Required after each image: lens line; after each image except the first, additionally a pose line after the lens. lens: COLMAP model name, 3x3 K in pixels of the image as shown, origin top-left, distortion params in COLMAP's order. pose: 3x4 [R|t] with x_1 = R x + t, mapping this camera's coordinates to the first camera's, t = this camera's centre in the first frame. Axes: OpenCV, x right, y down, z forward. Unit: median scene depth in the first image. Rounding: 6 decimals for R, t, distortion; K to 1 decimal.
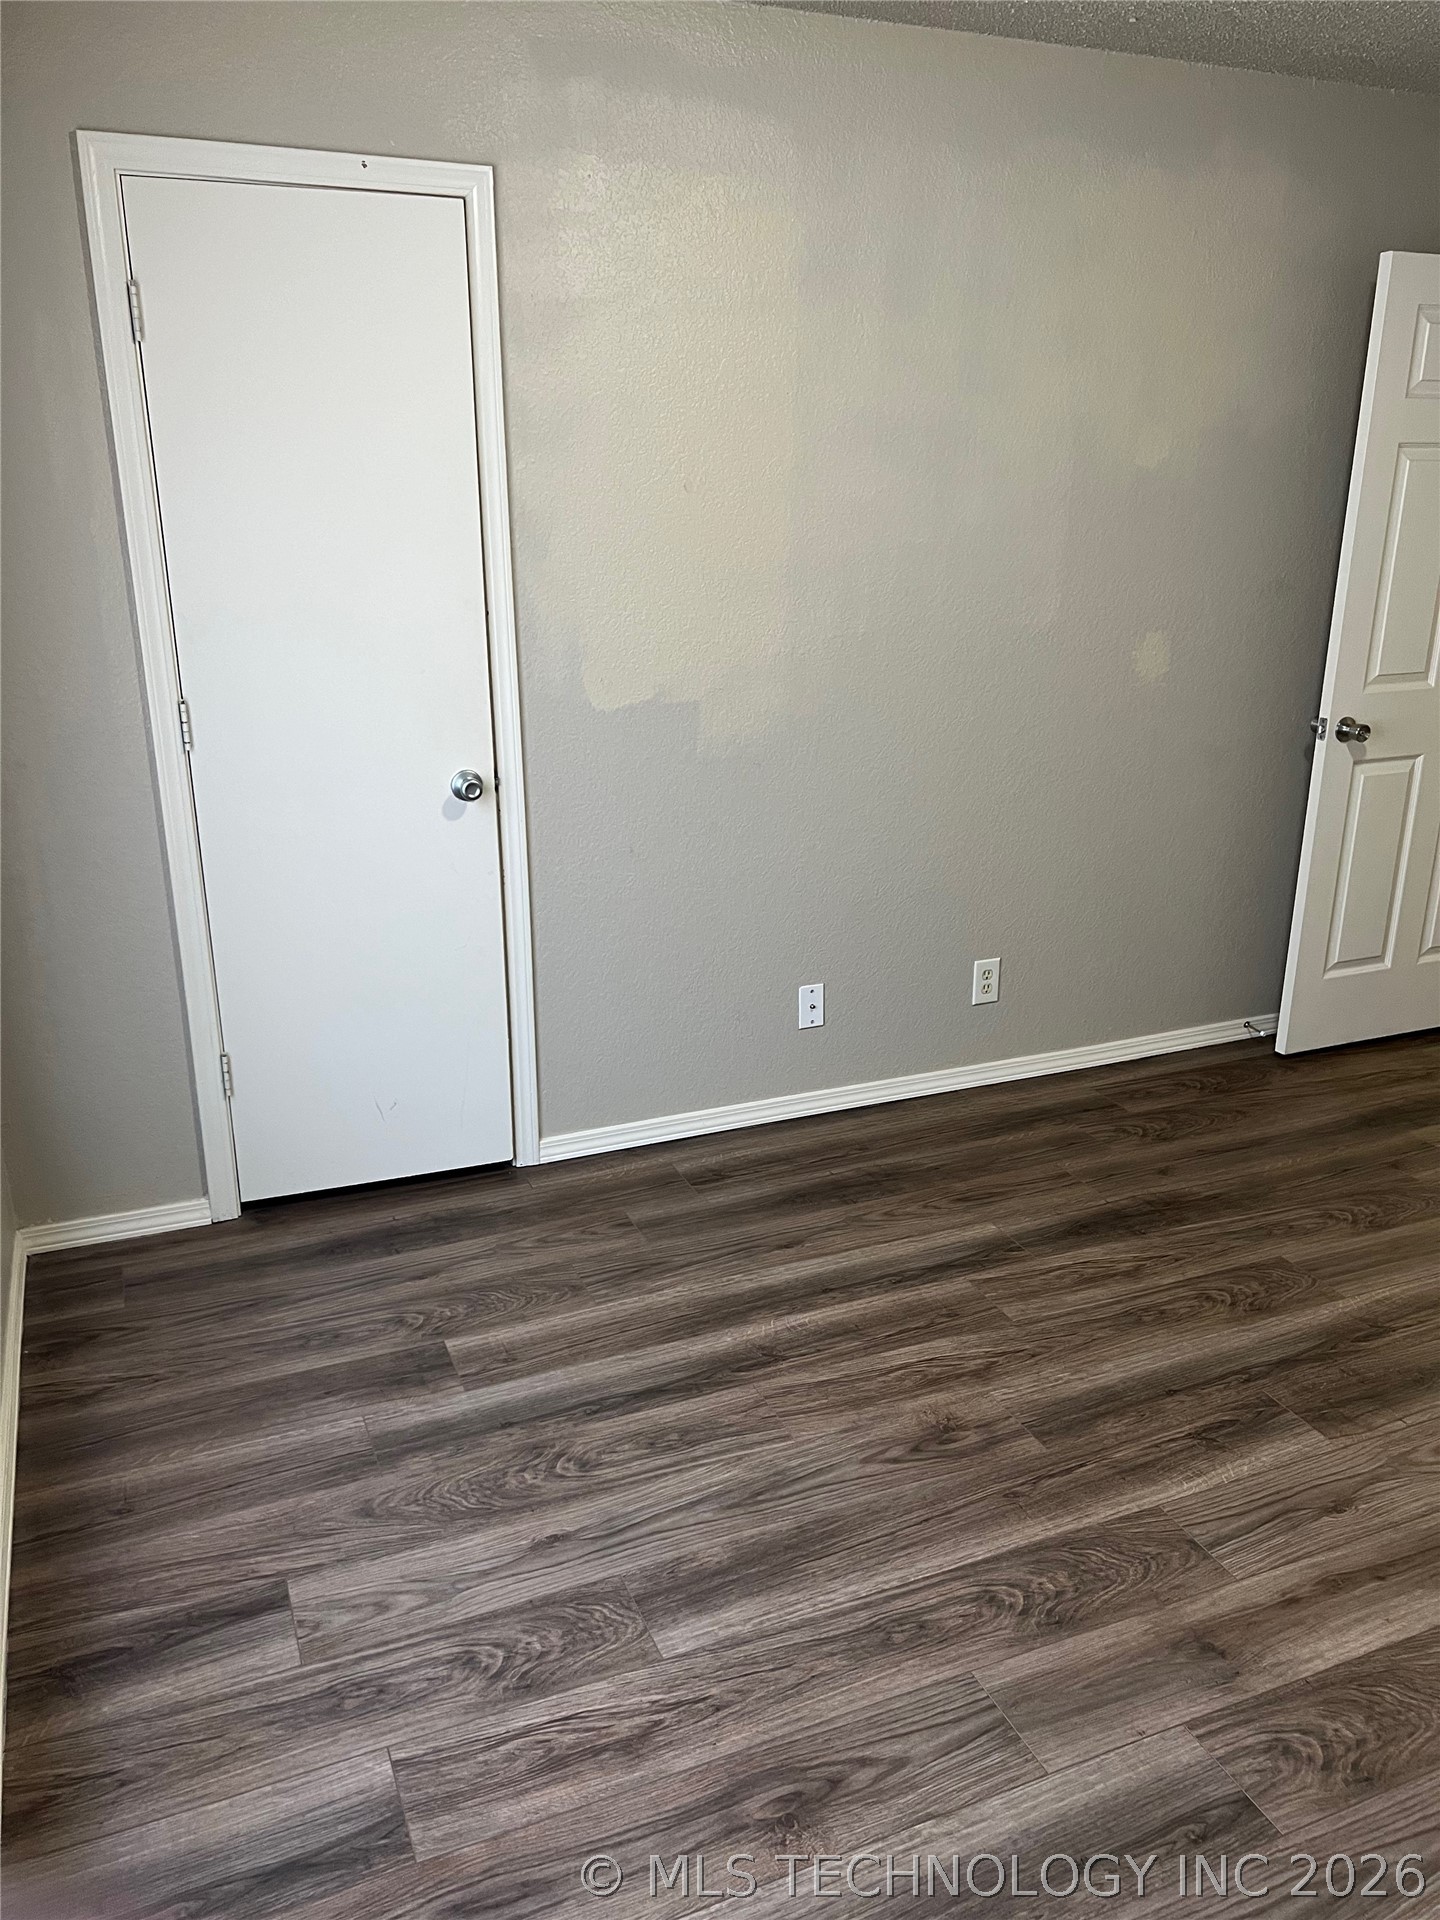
lens RADIAL K [[1428.9, 0, 719.9], [0, 1428.9, 977.6], [0, 0, 1]] dist [0.077889, -0.104222]
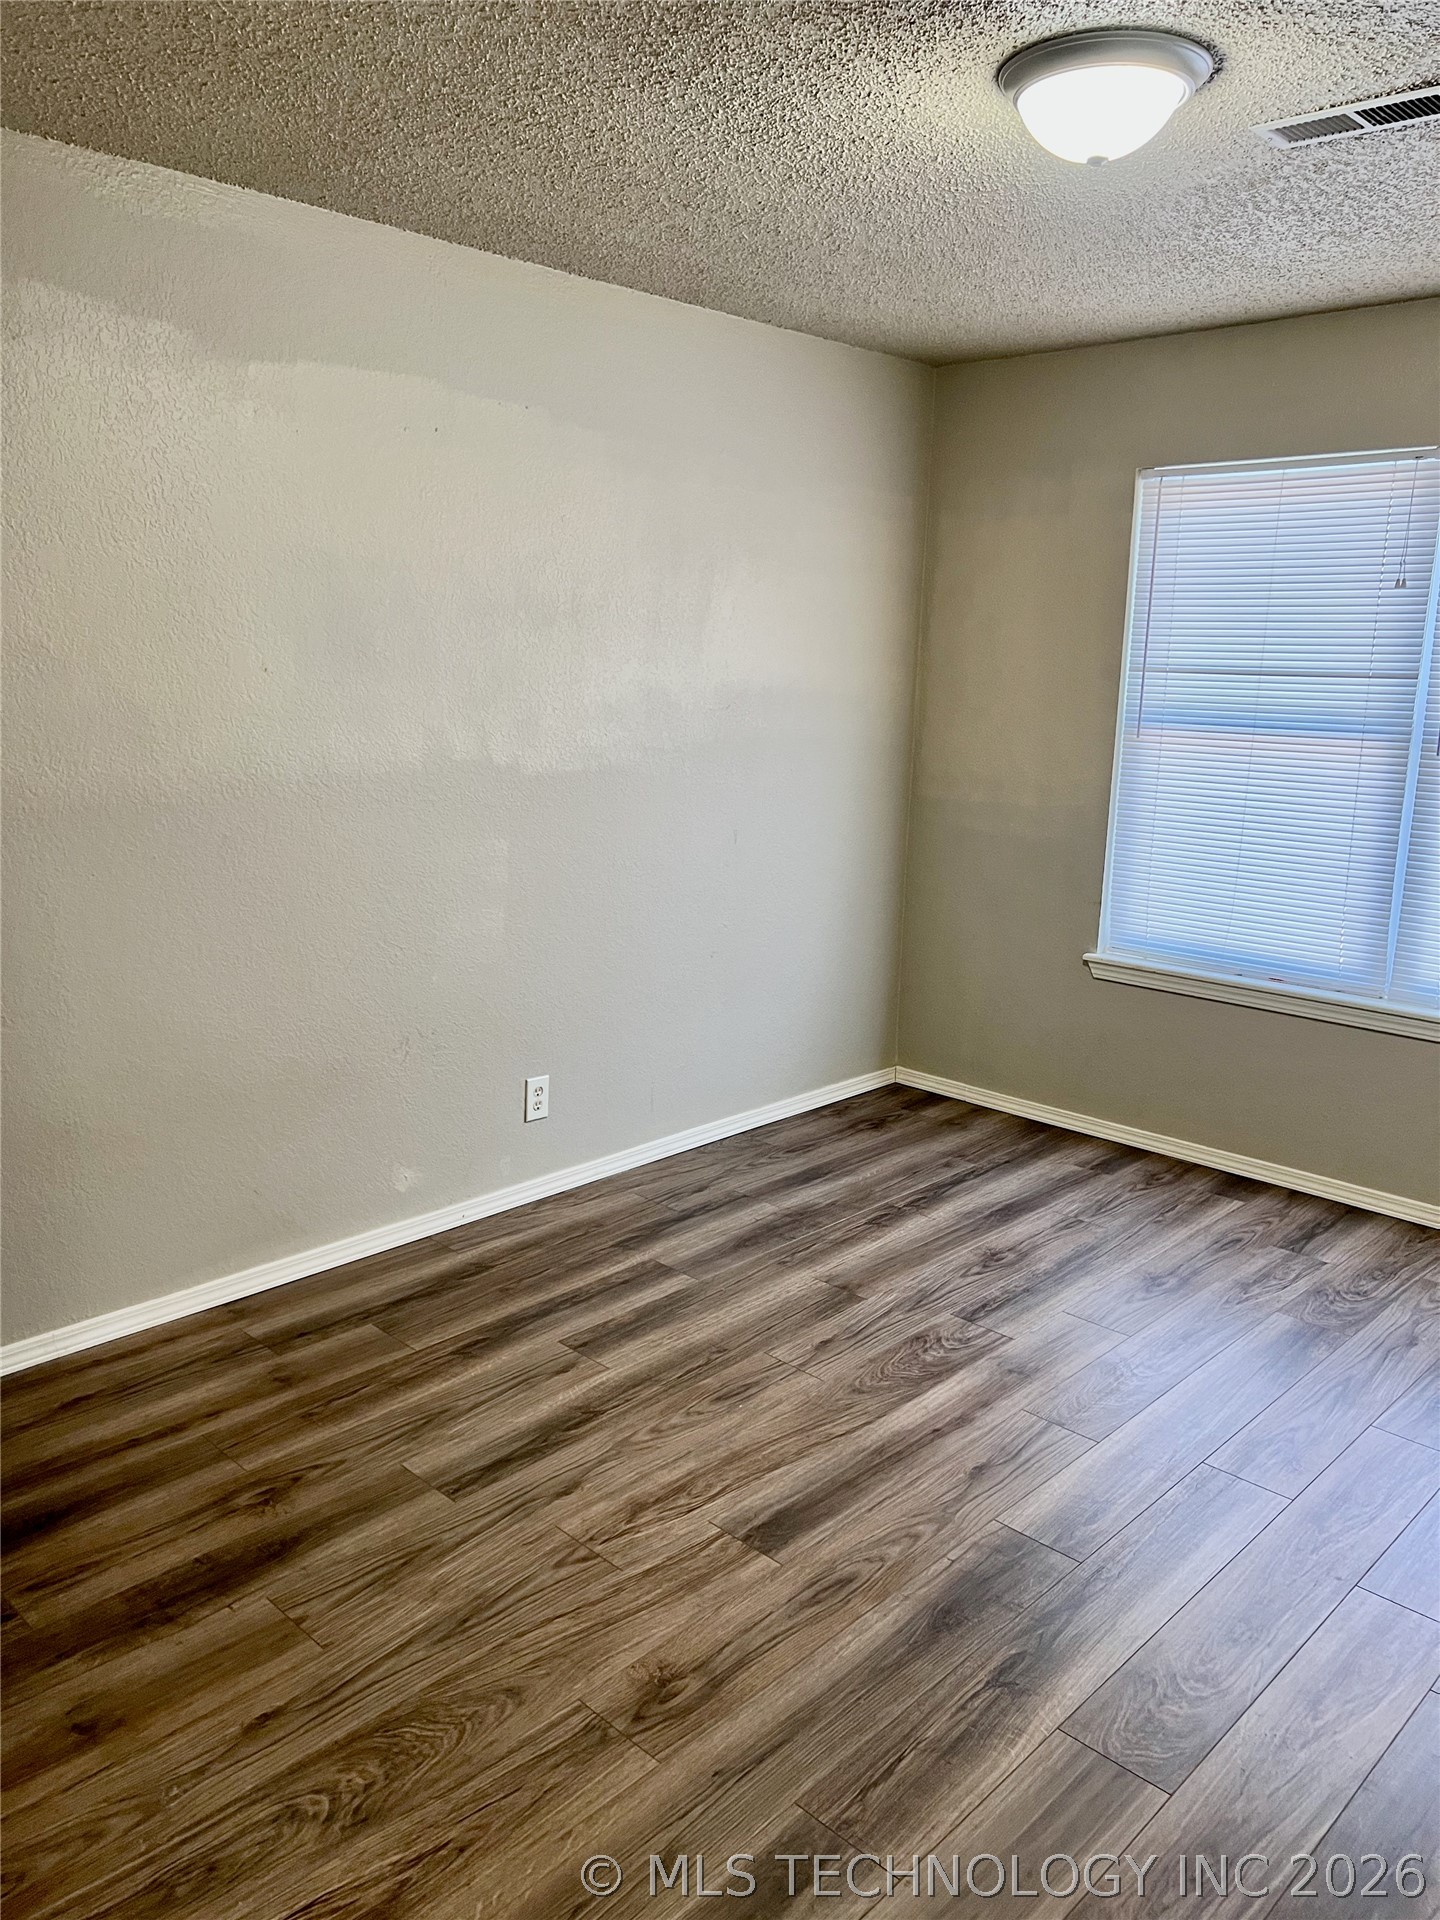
lens RADIAL K [[1428.9, 0, 719.9], [0, 1428.9, 977.6], [0, 0, 1]] dist [0.077889, -0.104222]
pose [[-0.916910, 0.069587, -0.392981, 0.888117], [-0.148856, 0.853994, 0.498534, -0.461848], [0.370295, 0.515608, -0.772677, 1.360090]]
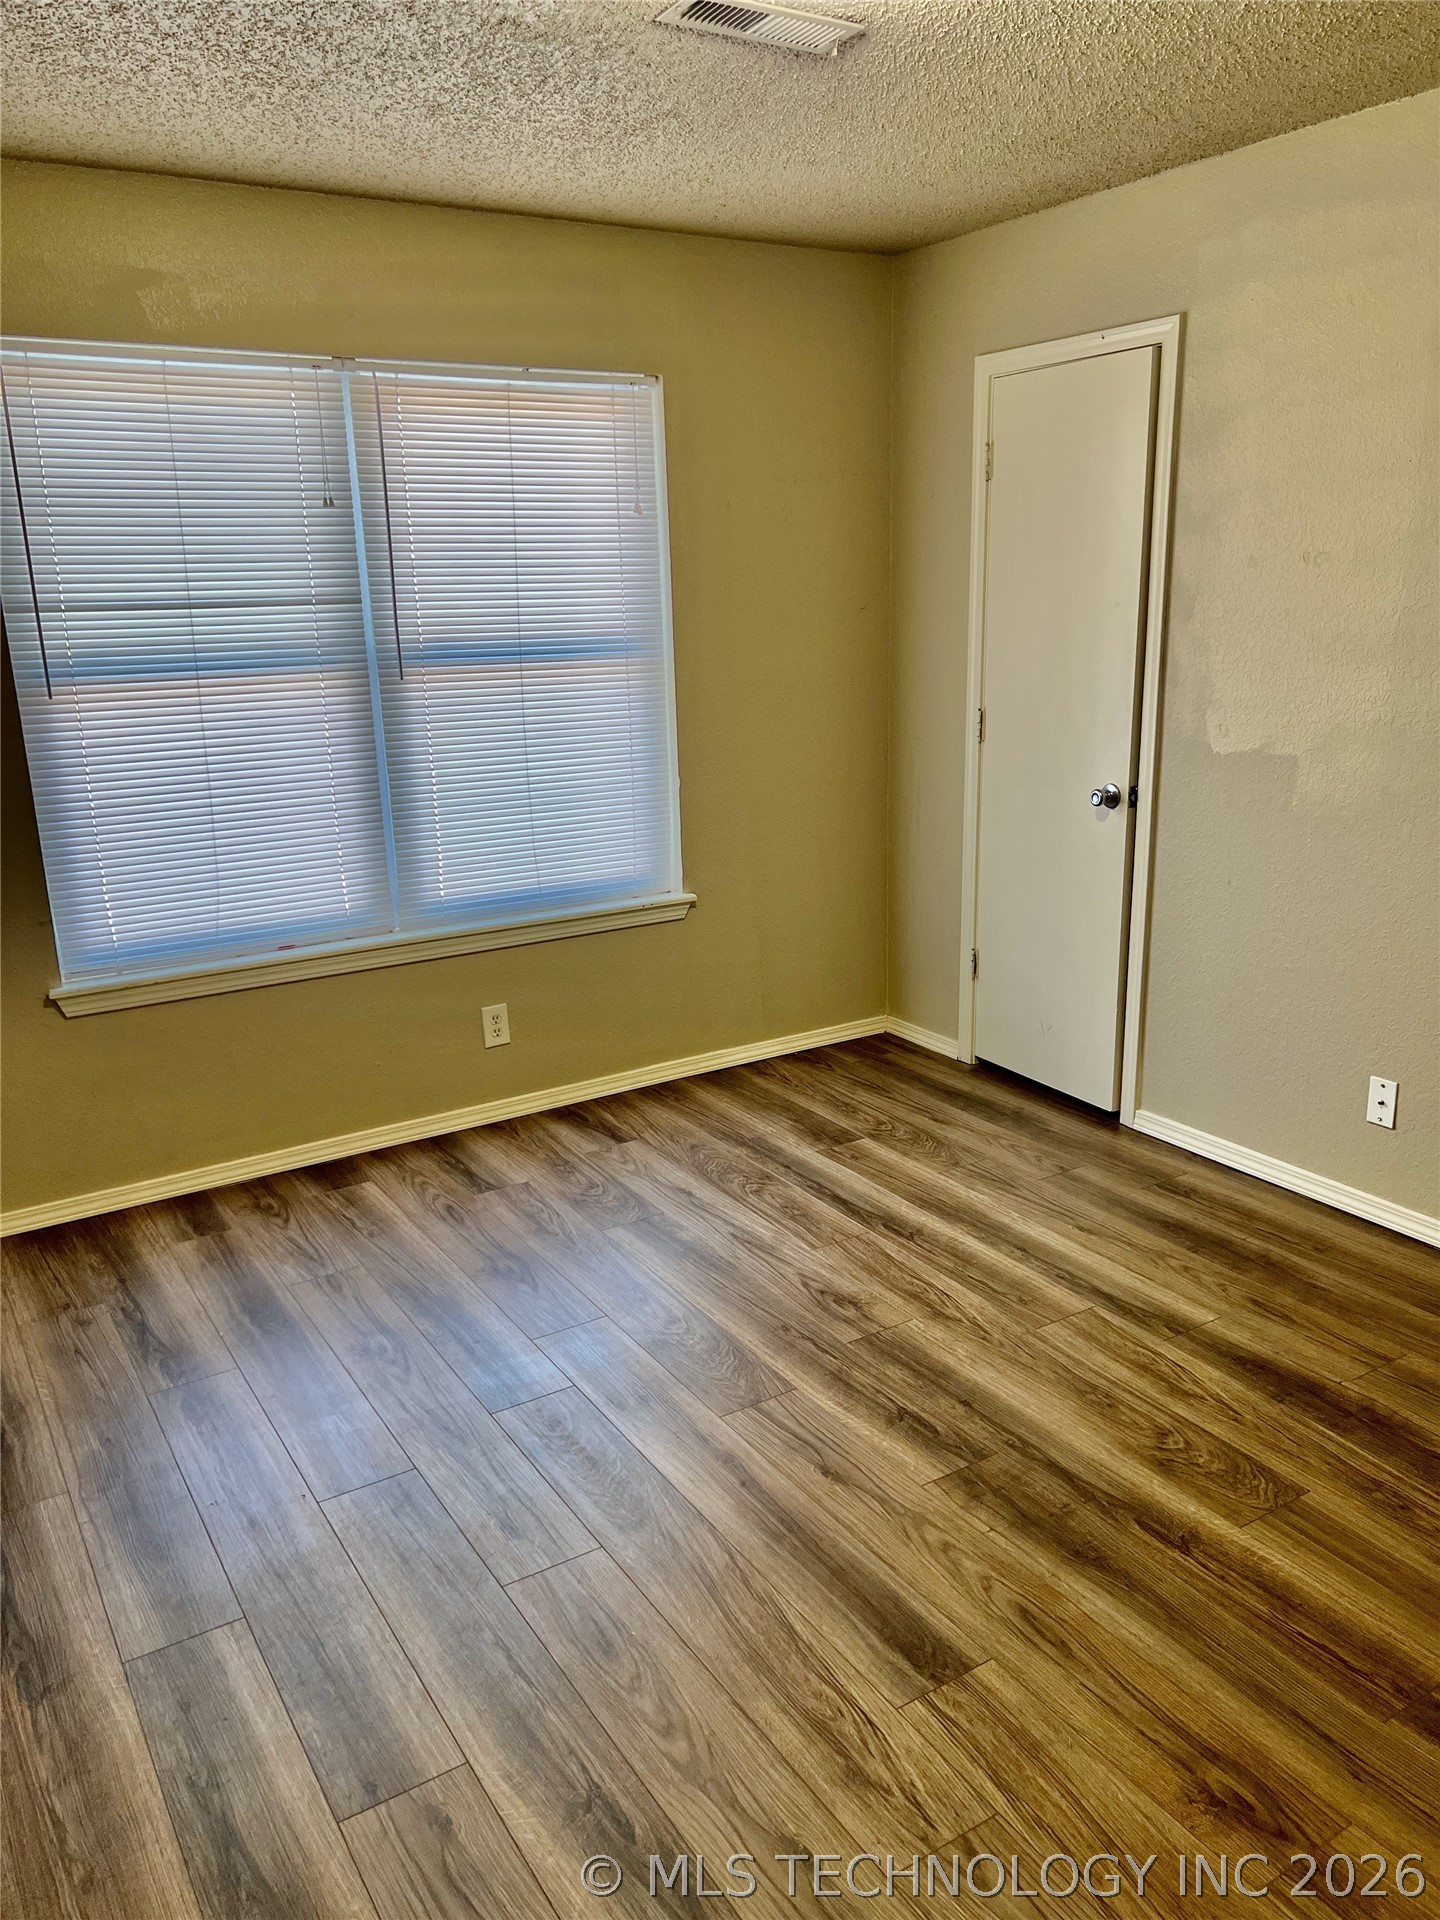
lens RADIAL K [[1428.9, 0, 719.9], [0, 1428.9, 977.6], [0, 0, 1]] dist [0.077889, -0.104222]
pose [[0.157613, 0.257705, -0.953282, 1.134045], [-0.293417, 0.933971, 0.203971, -0.157356], [0.942902, 0.247560, 0.222821, 0.481080]]
